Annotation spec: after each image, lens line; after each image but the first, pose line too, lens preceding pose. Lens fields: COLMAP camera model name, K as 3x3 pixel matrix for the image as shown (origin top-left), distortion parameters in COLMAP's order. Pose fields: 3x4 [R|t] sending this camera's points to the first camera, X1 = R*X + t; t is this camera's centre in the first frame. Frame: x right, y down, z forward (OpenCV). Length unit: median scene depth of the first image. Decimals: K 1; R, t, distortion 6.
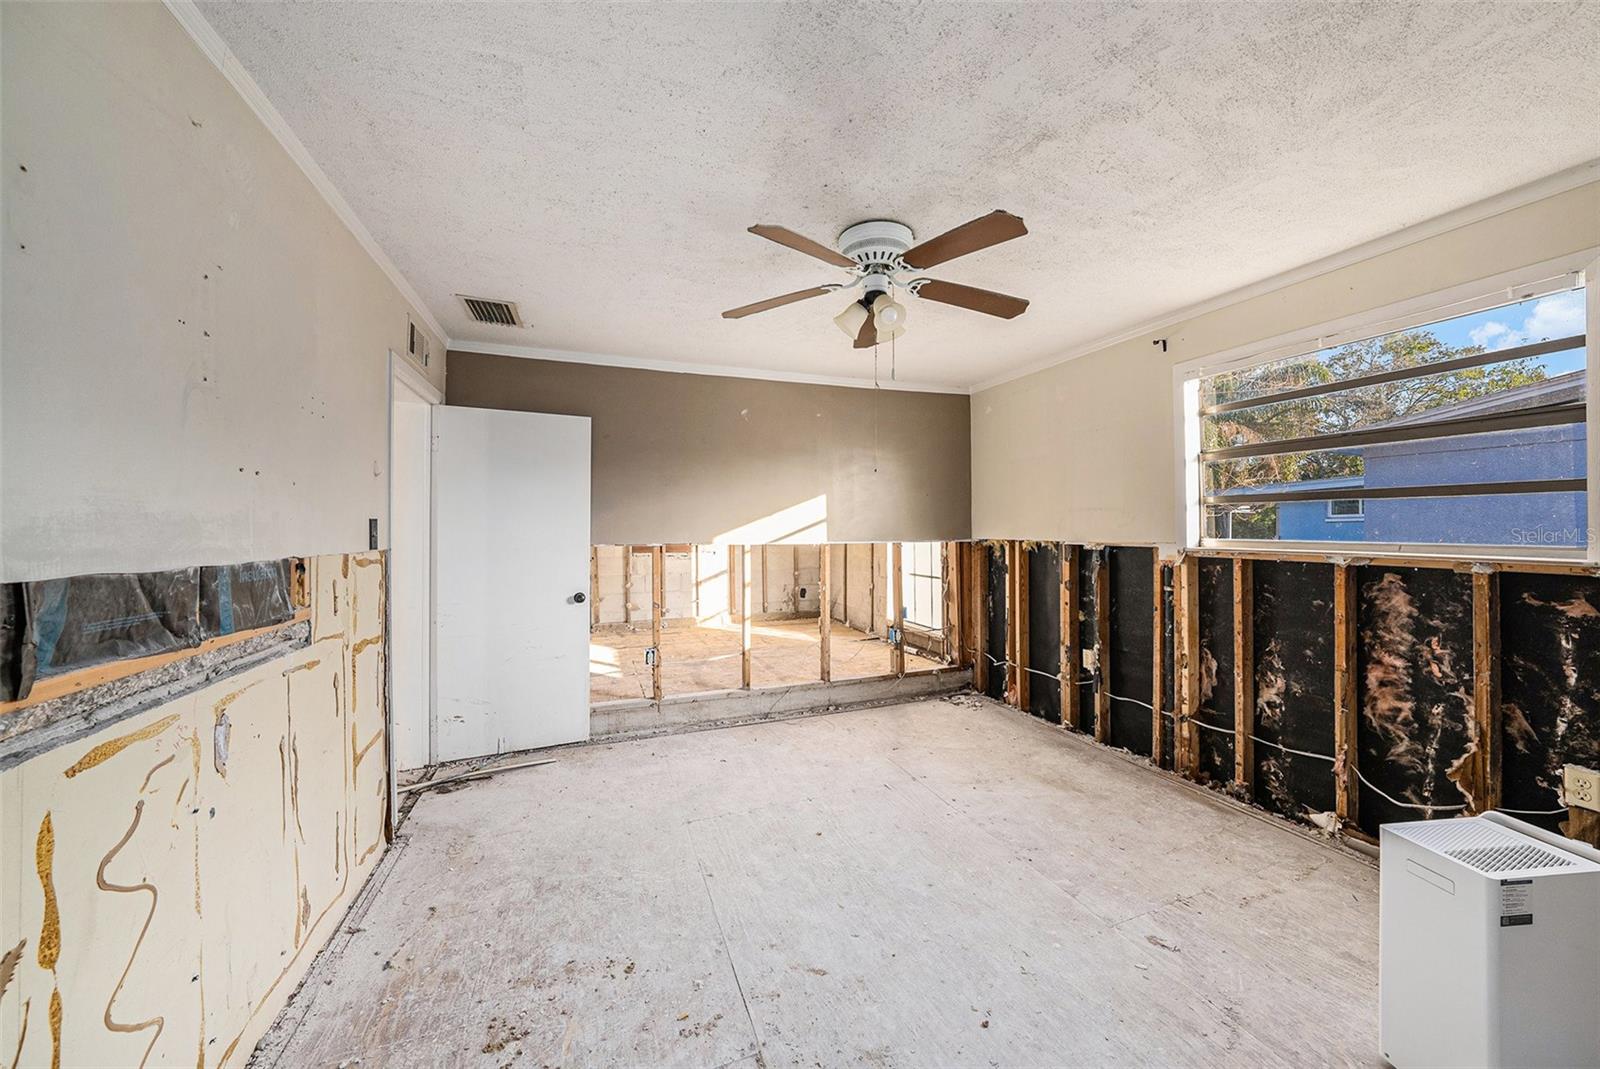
lens RADIAL K [[563.1, 0, 815.5], [0, 563.1, 528.8], [0, 0, 1]] dist [-0.023469, 0.004293]
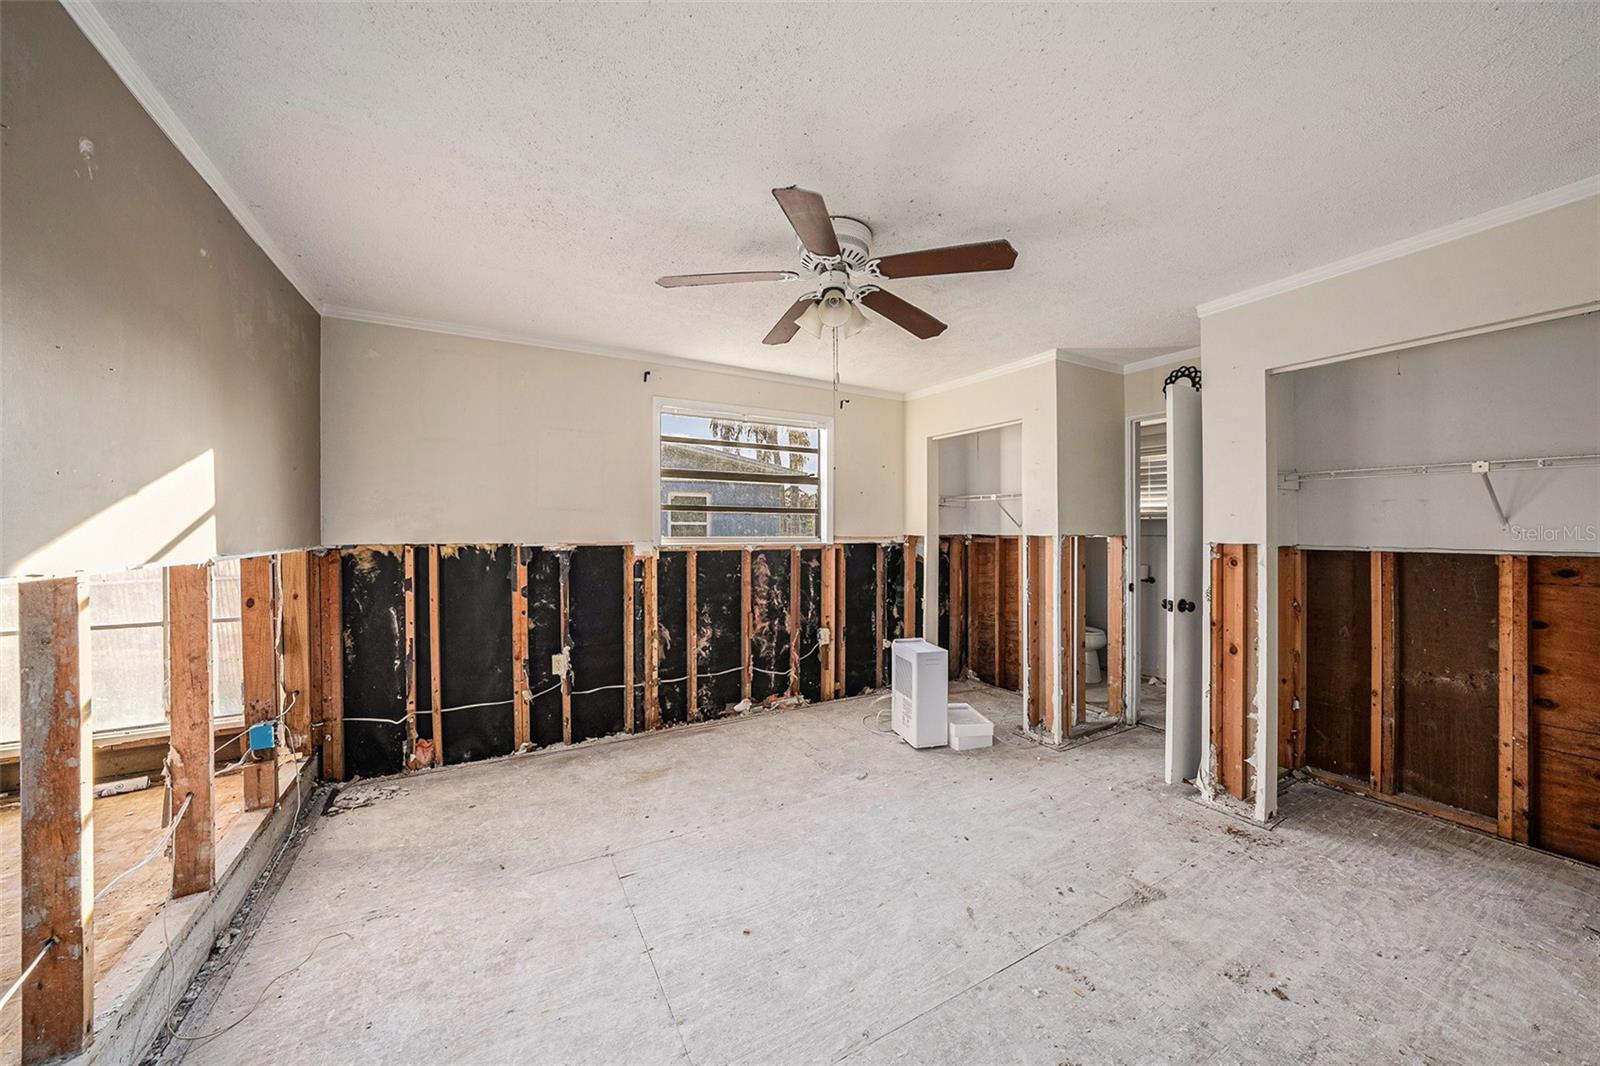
lens RADIAL K [[563.1, 0, 795.5], [0, 563.1, 527.6], [0, 0, 1]] dist [-0.023469, 0.004293]
pose [[-0.128840, 0.005927, 0.991648, -0.603329], [0.000641, 0.999982, -0.005894, 0.003619], [-0.991665, -0.000124, -0.128842, 0.829861]]
